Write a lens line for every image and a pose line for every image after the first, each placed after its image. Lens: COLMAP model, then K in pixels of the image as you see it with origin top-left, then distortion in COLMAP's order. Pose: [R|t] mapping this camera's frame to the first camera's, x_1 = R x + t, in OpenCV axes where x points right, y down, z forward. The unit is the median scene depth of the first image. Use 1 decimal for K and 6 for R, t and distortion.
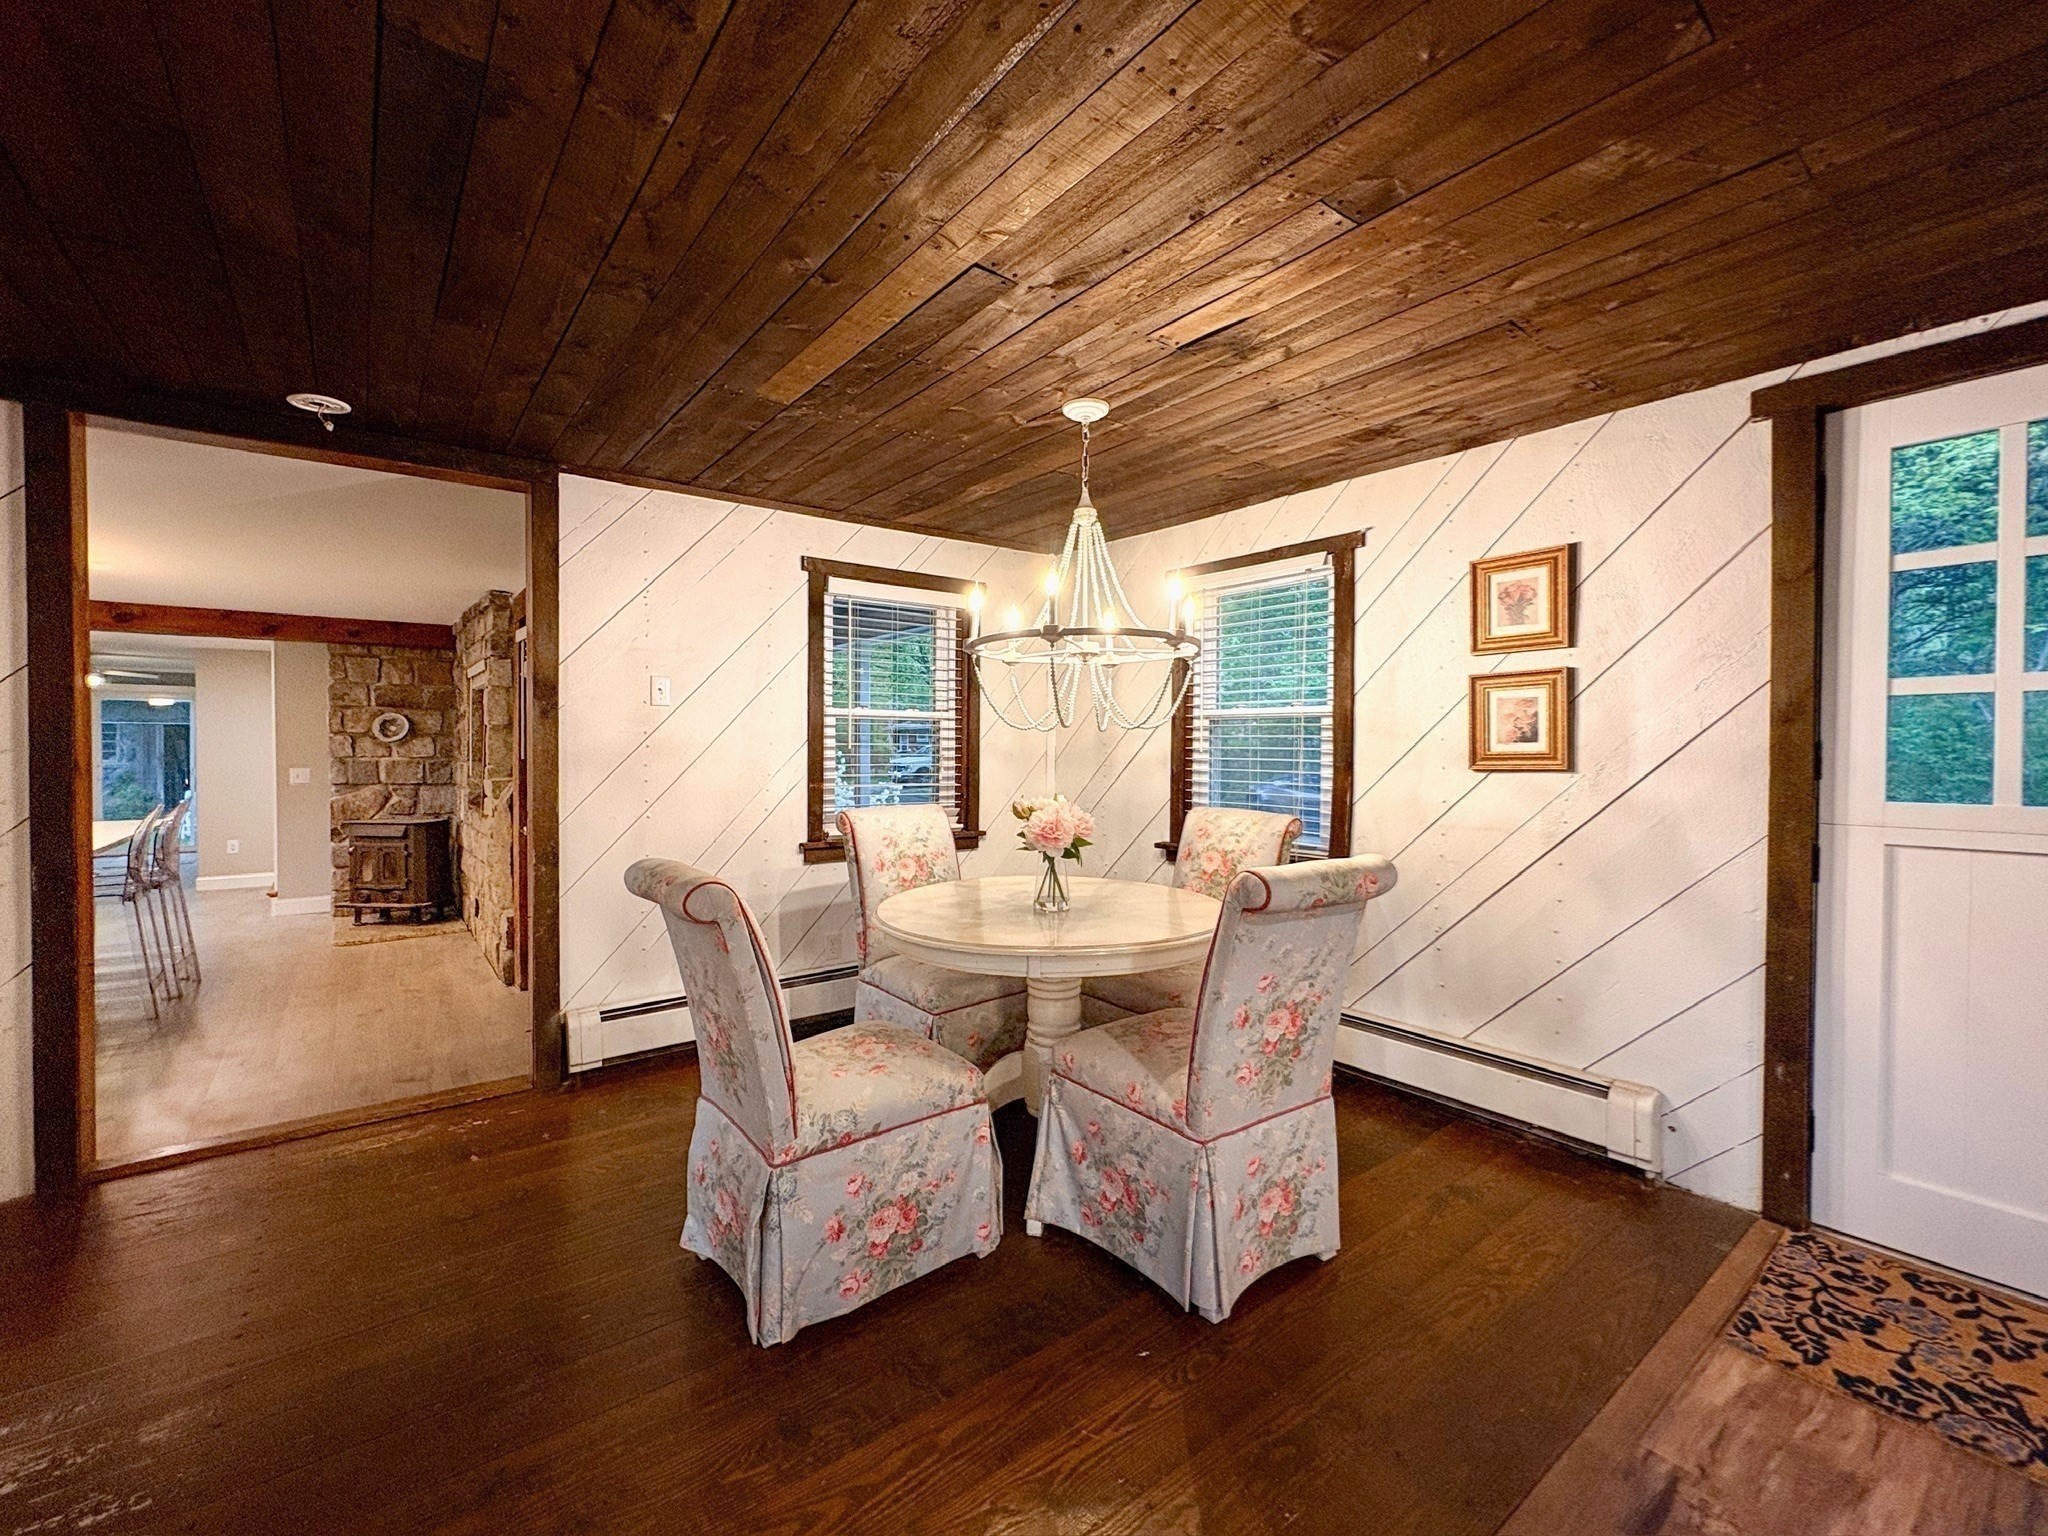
lens RADIAL K [[843.6, 0, 1017.2], [0, 843.6, 763.7], [0, 0, 1]] dist [-0.001531, -0.000034]
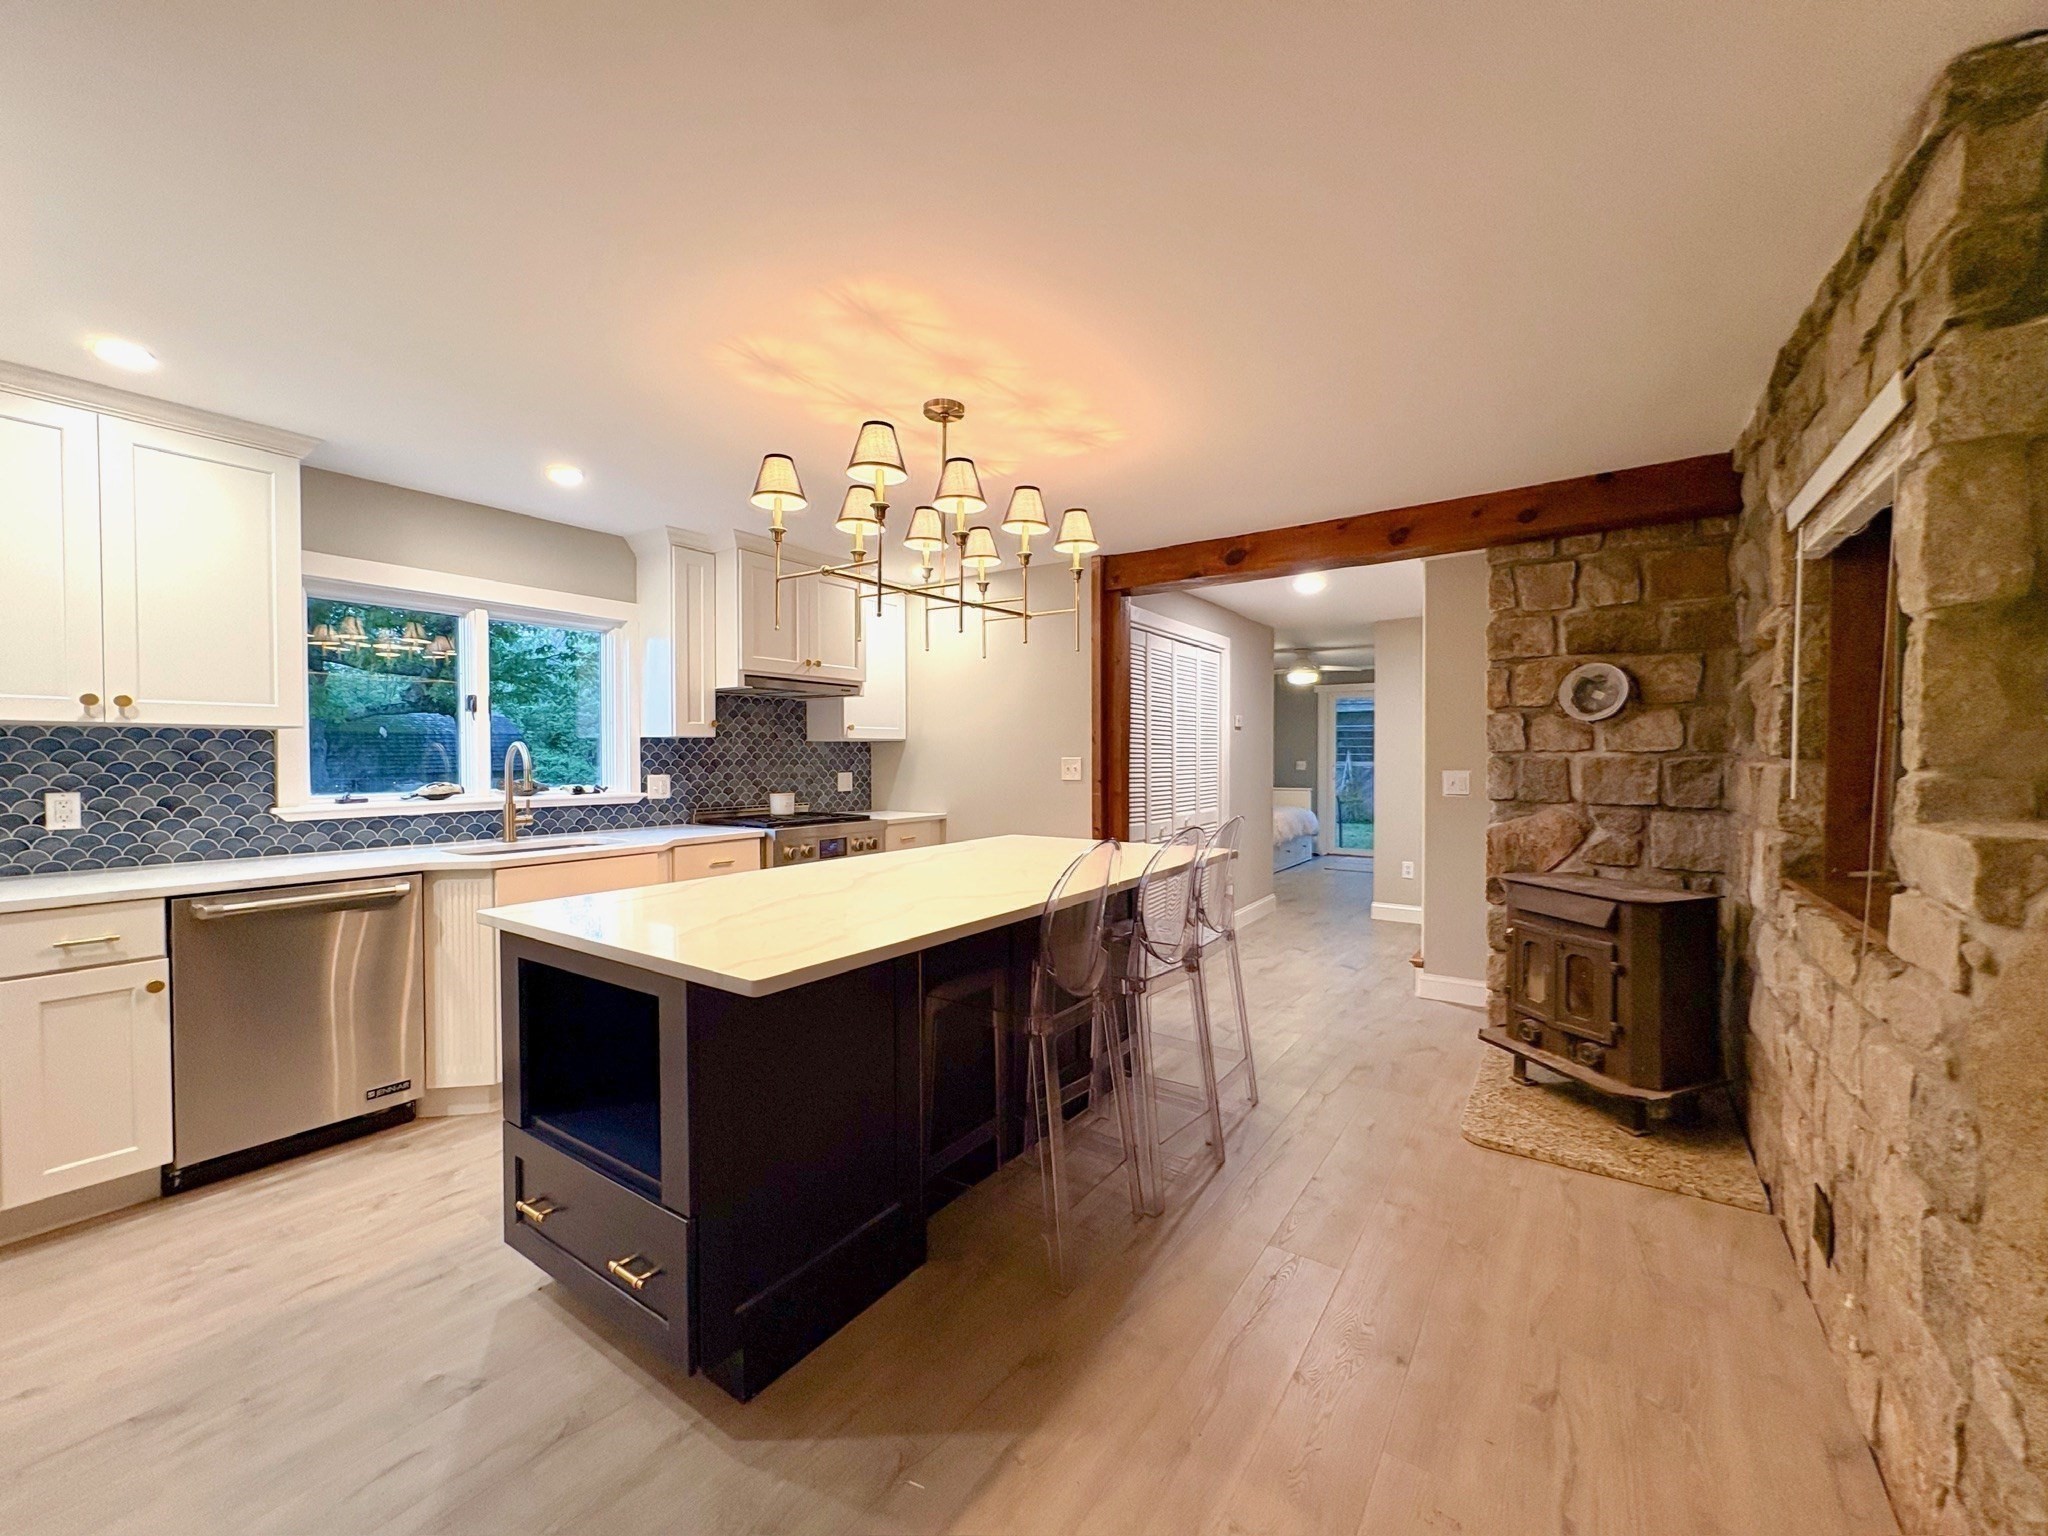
lens RADIAL K [[843.6, 0, 1016.4], [0, 843.6, 769.9], [0, 0, 1]] dist [-0.001531, -0.000034]
pose [[0.300545, 0.013435, -0.953673, -0.366461], [-0.010937, 0.999884, 0.010639, 0.001575], [0.953705, 0.007232, 0.300657, 0.520787]]
